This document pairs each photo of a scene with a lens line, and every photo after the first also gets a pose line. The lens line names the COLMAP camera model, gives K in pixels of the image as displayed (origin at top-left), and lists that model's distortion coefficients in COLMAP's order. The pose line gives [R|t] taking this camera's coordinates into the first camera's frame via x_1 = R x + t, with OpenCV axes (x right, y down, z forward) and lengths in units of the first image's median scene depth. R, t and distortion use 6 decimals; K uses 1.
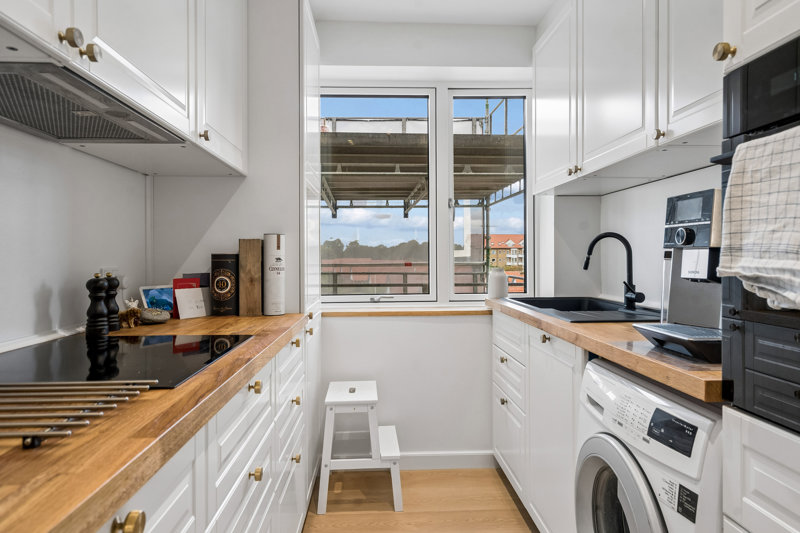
lens RADIAL K [[508.6, 0, 397.2], [0, 508.6, 263.3], [0, 0, 1]] dist [0.000177, 0.000688]
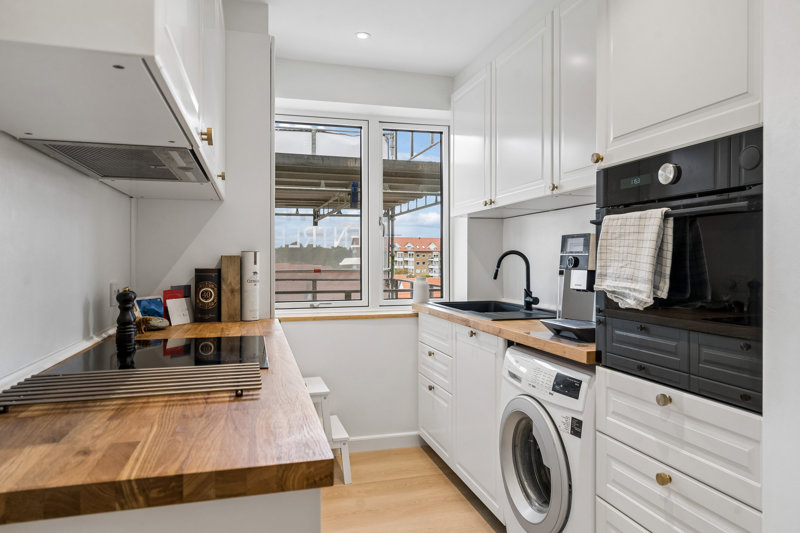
lens RADIAL K [[530.2, 0, 401.5], [0, 530.2, 266.3], [0, 0, 1]] dist [-0.001367, -0.000015]
pose [[0.972931, 0.001174, 0.231094, -0.185562], [-0.001237, 0.999999, 0.000126, -0.023345], [-0.231094, -0.000408, 0.972931, -0.264100]]
